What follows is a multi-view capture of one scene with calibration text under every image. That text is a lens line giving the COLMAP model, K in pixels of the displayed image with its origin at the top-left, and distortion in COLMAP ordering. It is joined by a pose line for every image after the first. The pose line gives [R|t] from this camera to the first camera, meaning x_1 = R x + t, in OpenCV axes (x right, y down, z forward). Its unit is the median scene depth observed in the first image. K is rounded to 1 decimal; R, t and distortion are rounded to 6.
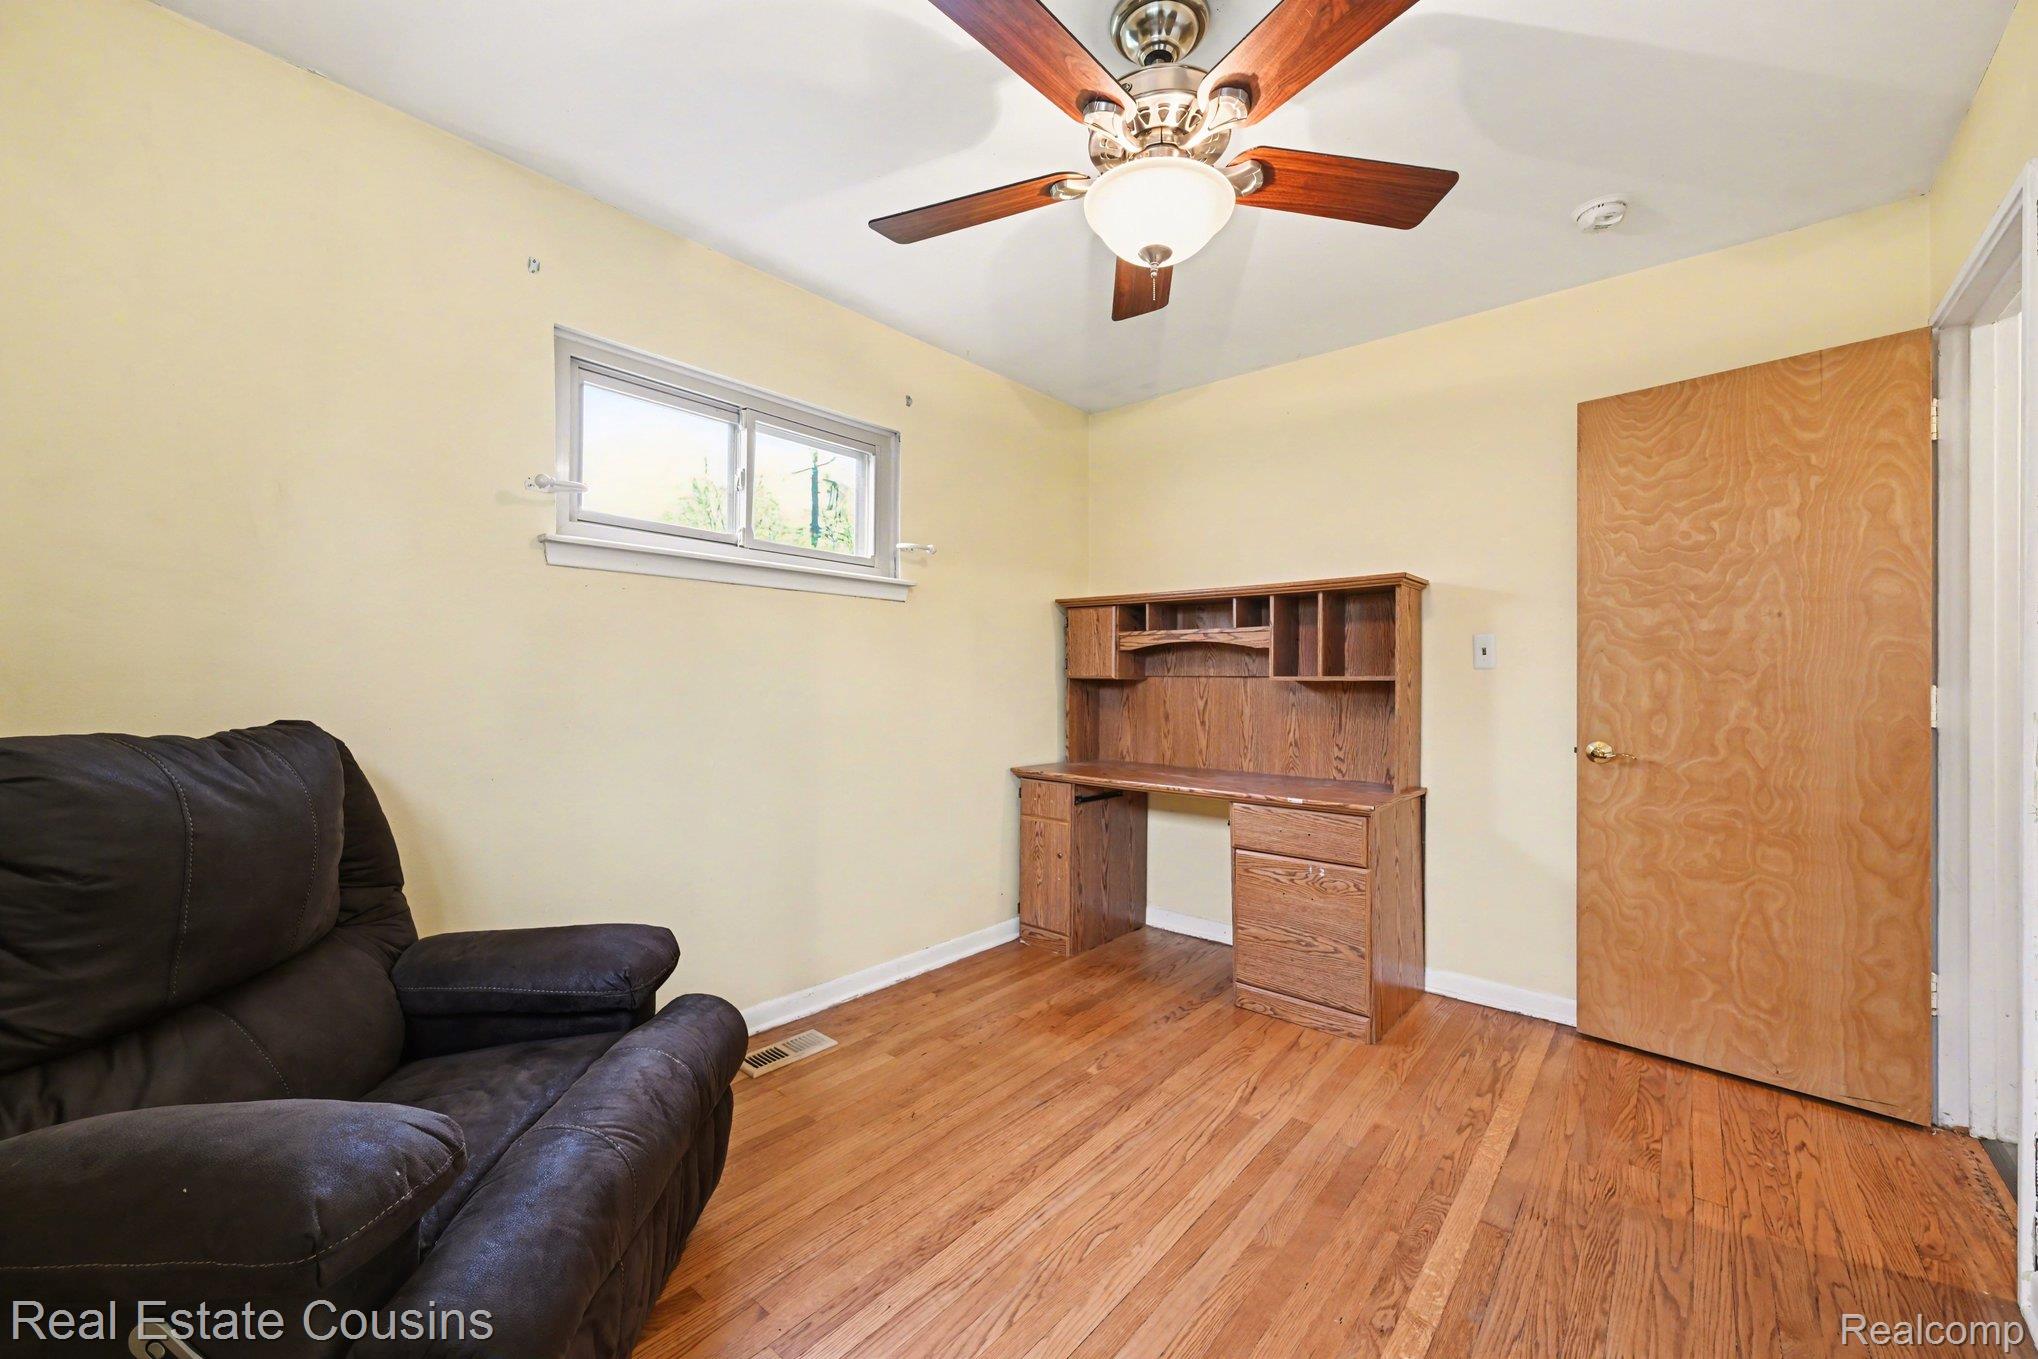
lens RADIAL K [[802.3, 0, 1014.0], [0, 802.3, 682.8], [0, 0, 1]] dist [0.017745, -0.011158]
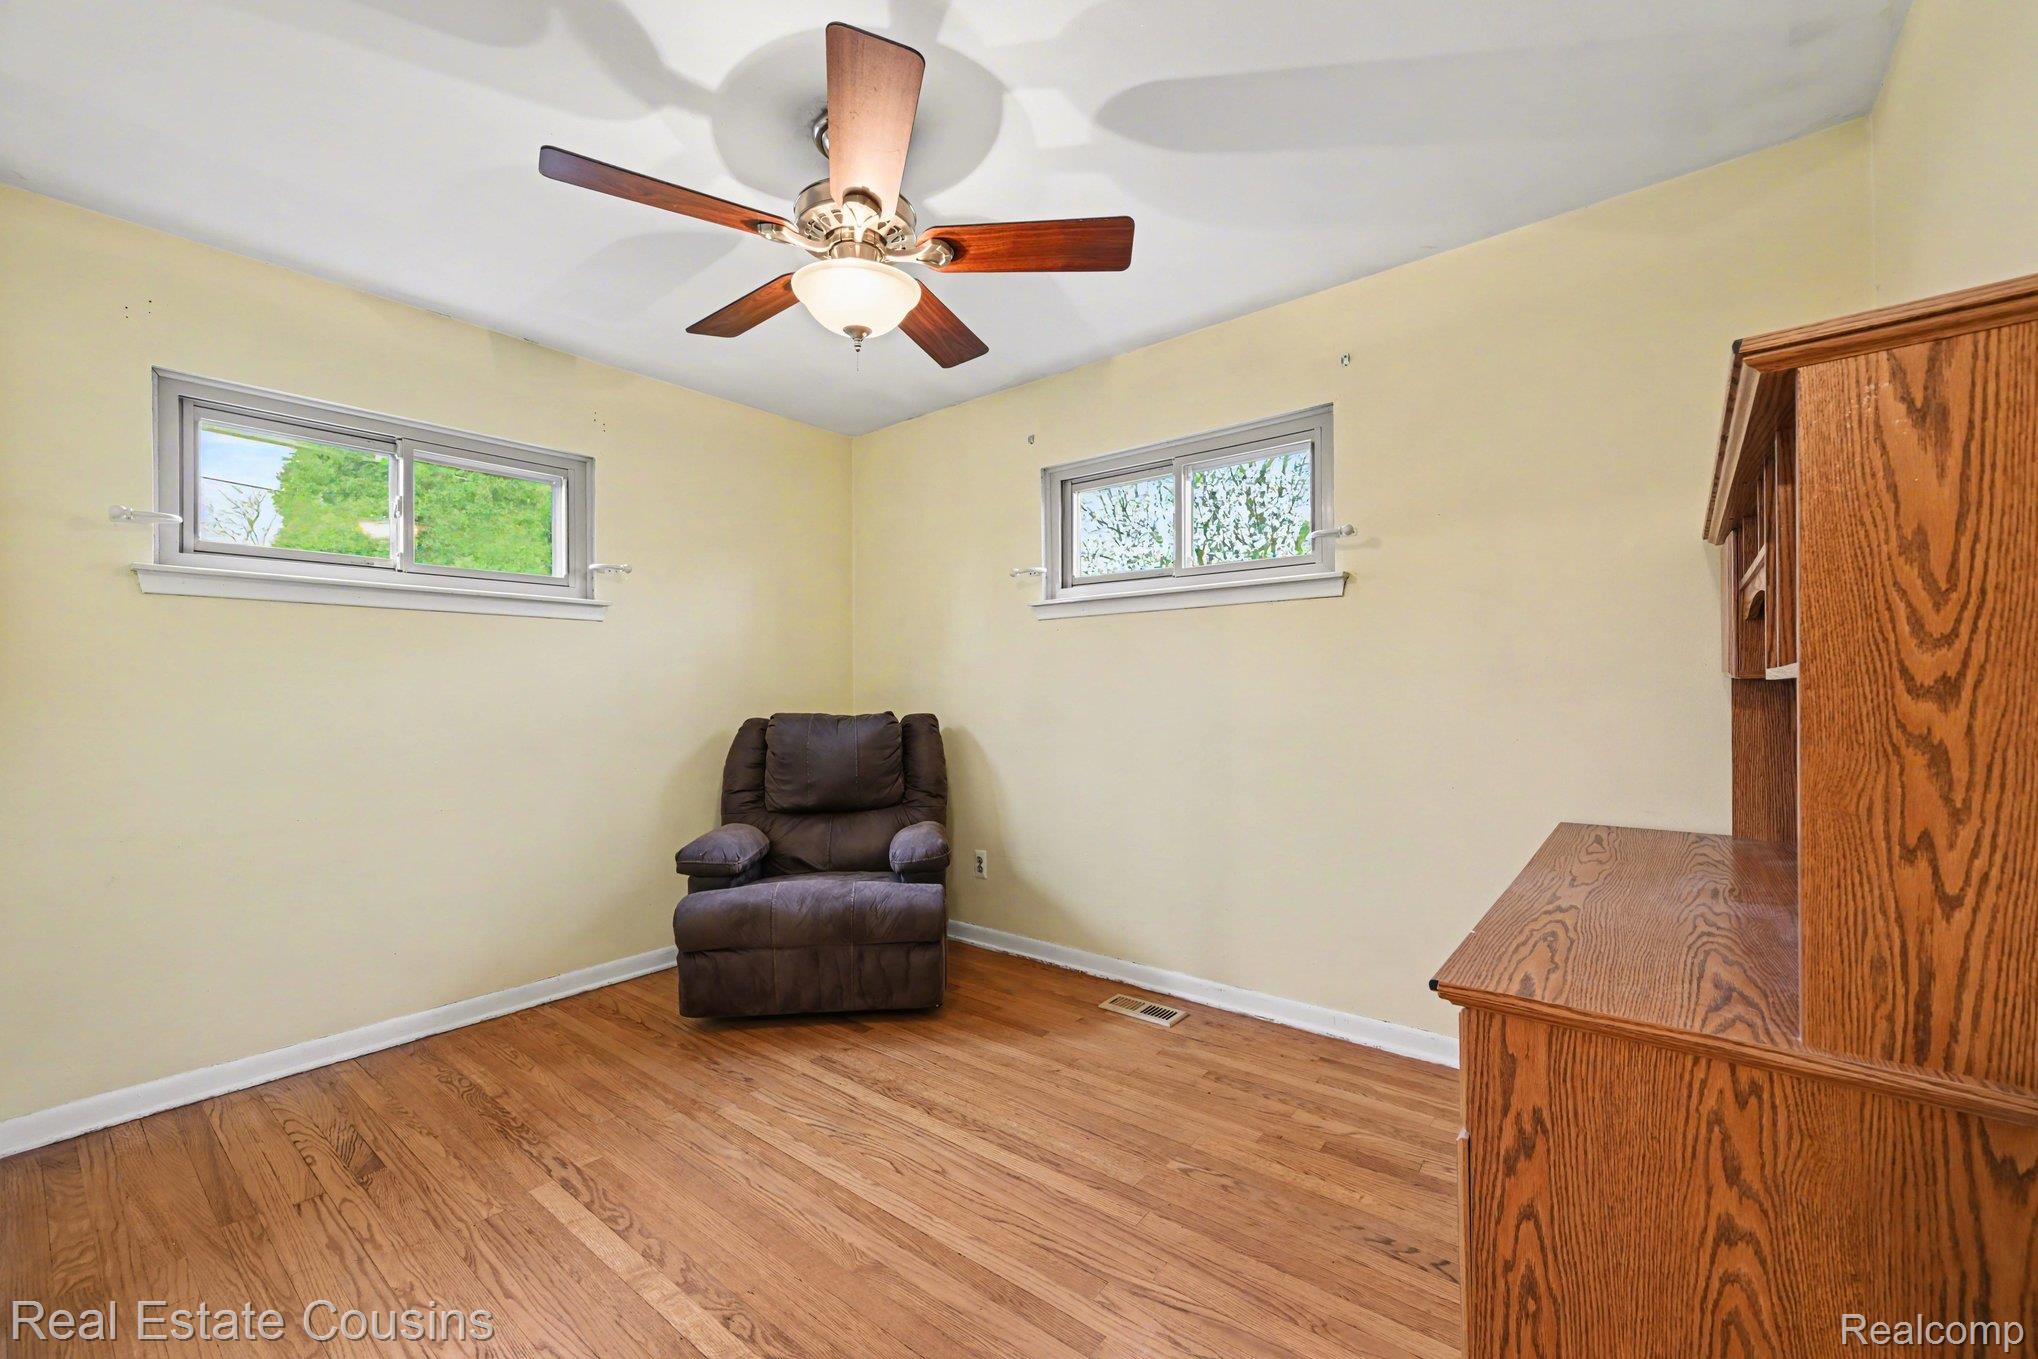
lens RADIAL K [[802.3, 0, 1014.0], [0, 802.3, 682.8], [0, 0, 1]] dist [0.017745, -0.011158]
pose [[0.036614, -0.013375, -0.999240, 0.943314], [0.008585, 0.999878, -0.013069, -0.001814], [0.999293, -0.008099, 0.036724, 0.828381]]
